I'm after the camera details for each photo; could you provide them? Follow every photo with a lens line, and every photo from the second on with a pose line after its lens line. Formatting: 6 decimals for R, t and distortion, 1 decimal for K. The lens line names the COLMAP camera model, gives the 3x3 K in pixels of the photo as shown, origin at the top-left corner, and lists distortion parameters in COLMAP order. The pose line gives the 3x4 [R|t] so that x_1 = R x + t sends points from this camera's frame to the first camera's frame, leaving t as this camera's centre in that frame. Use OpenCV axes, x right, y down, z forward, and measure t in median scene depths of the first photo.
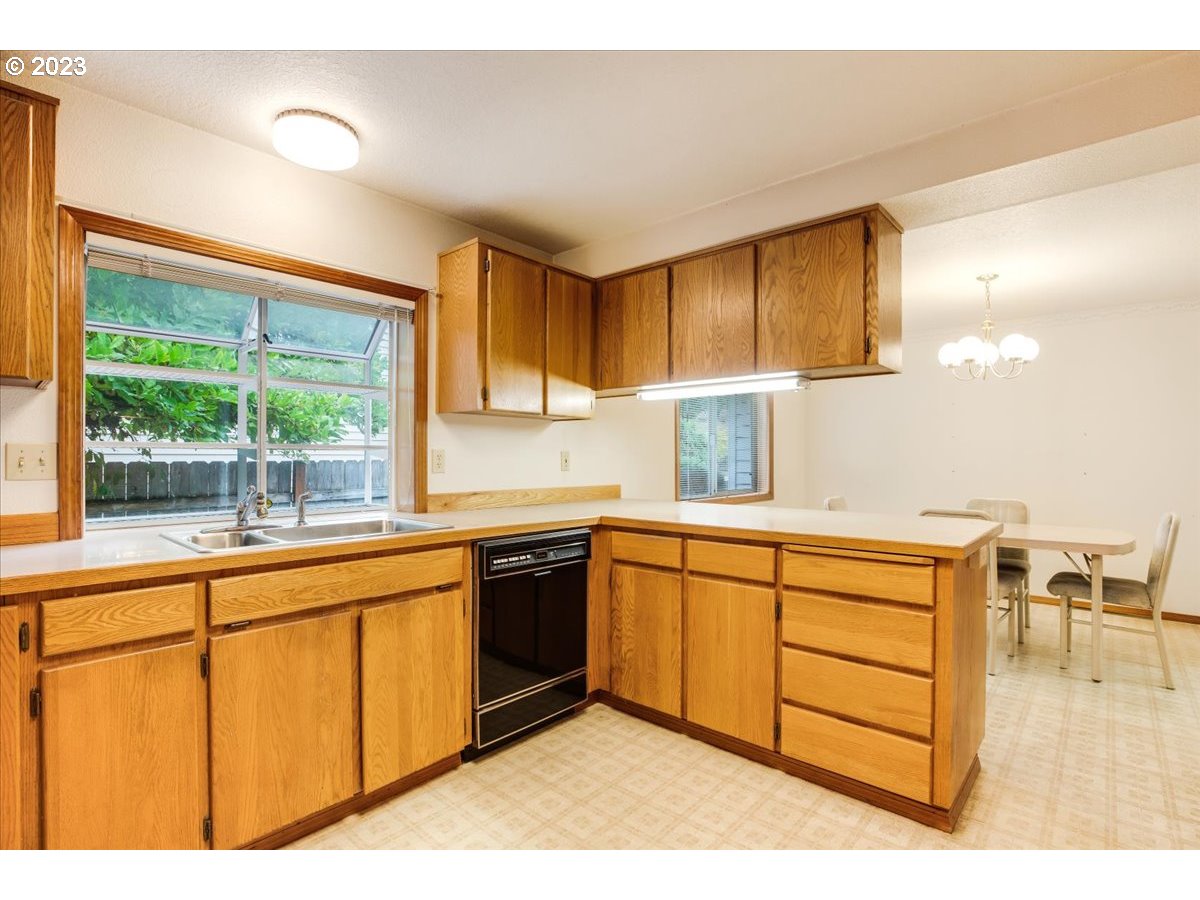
lens RADIAL K [[579.5, 0, 595.2], [0, 579.5, 458.5], [0, 0, 1]] dist [-0.019183, -0.000358]
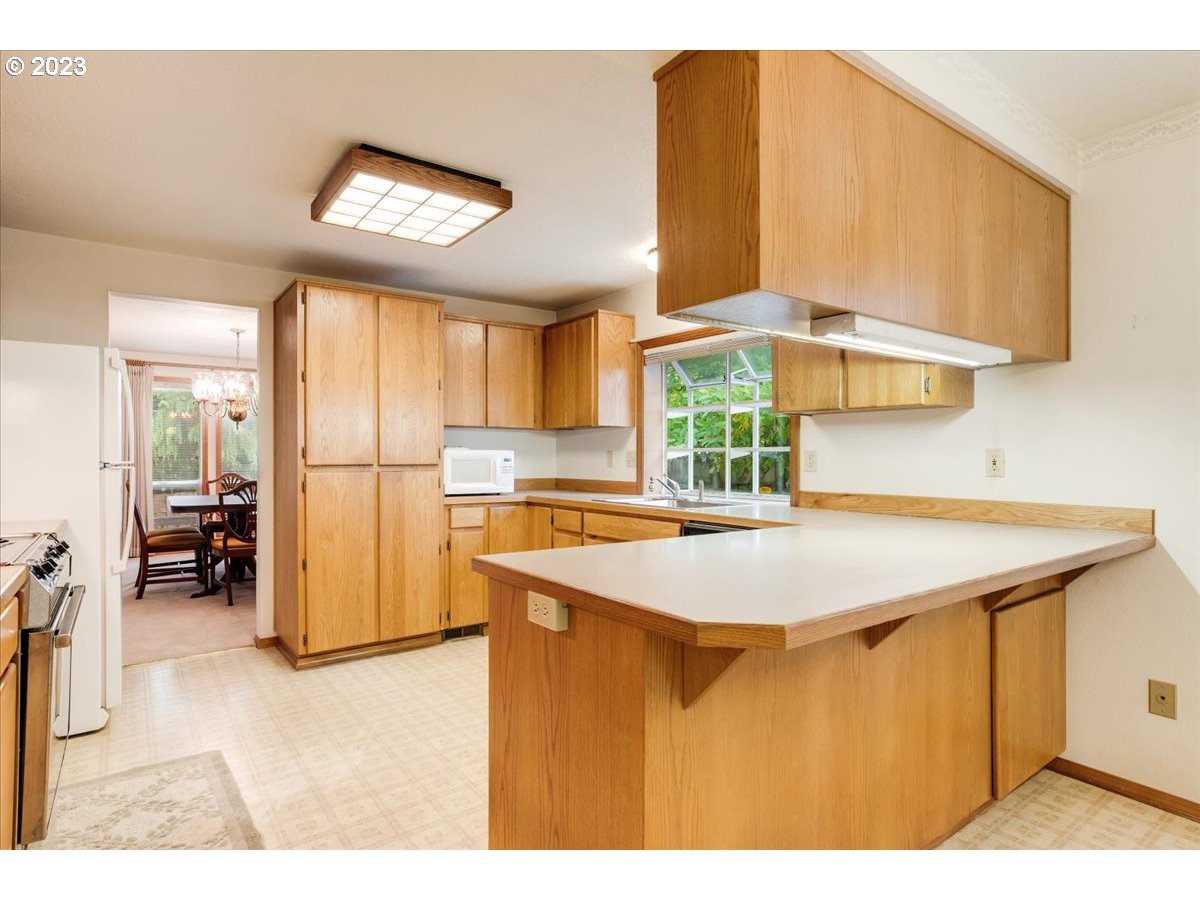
lens RADIAL K [[660.4, 0, 600.0], [0, 660.4, 450.0], [0, 0, 1]] dist [-0.004213, -0.000756]
pose [[-0.198165, -0.011893, -0.980097, 1.397843], [-0.004515, 0.999927, -0.011221, 0.000143], [0.980158, 0.002201, -0.198204, 1.196030]]
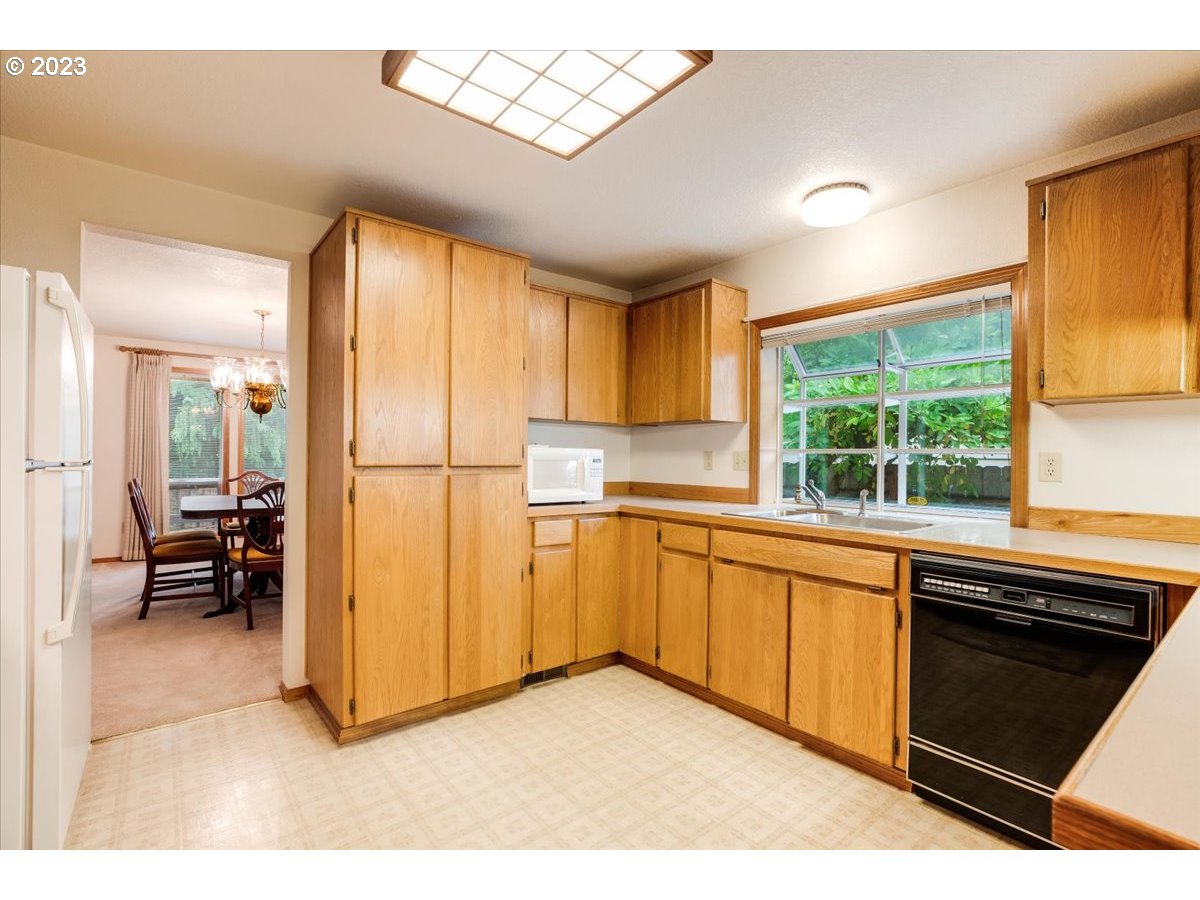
lens RADIAL K [[565.6, 0, 601.4], [0, 565.6, 451.2], [0, 0, 1]] dist [-0.014846, 0.000412]
pose [[-0.158334, -0.013851, -0.987288, 0.819281], [-0.014928, 0.999821, -0.011633, 0.001708], [0.987273, 0.012896, -0.158513, 0.712641]]
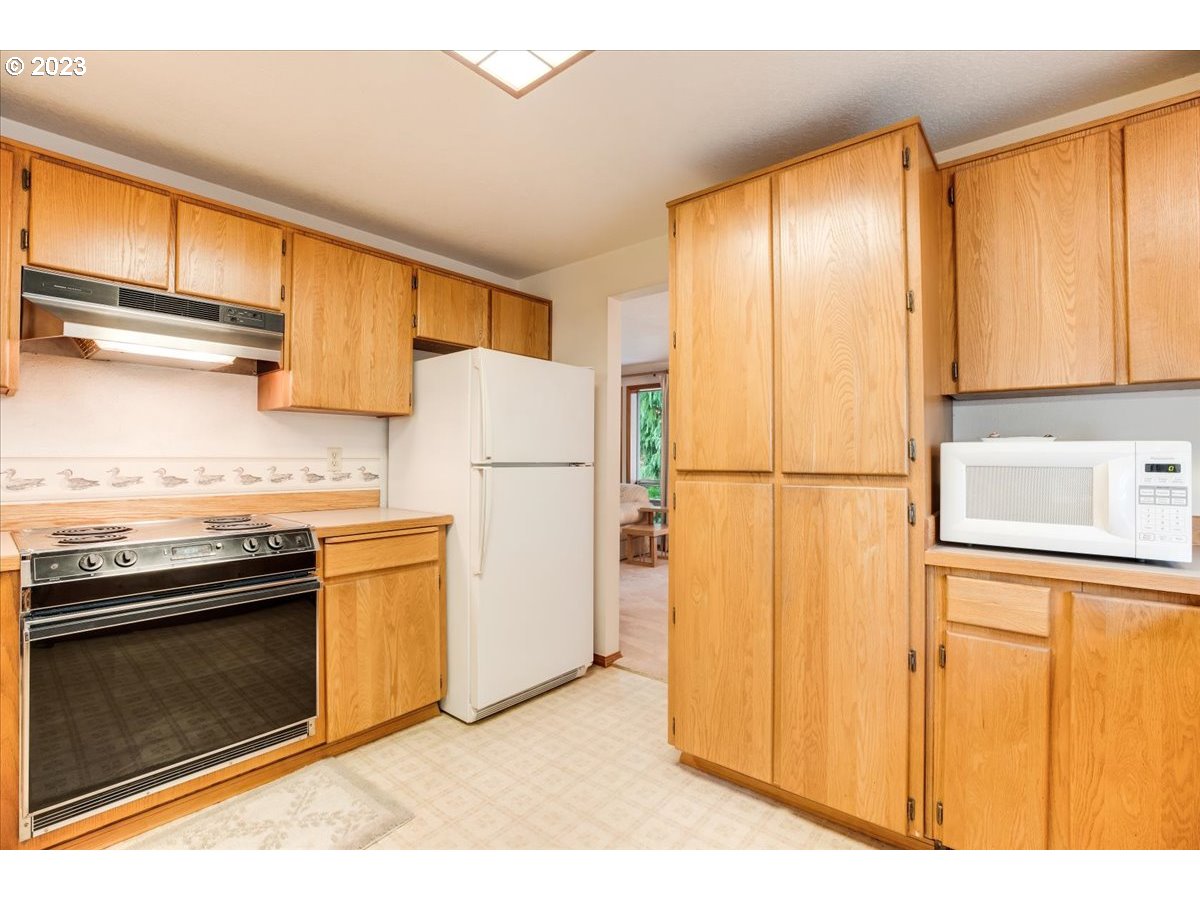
lens RADIAL K [[552.3, 0, 600.0], [0, 552.3, 450.0], [0, 0, 1]] dist [-0.026701, -0.000090]
pose [[-0.999840, -0.007687, -0.016182, -0.042672], [-0.007501, 0.999906, -0.011517, 0.001144], [0.016269, -0.011393, -0.999803, 1.075907]]
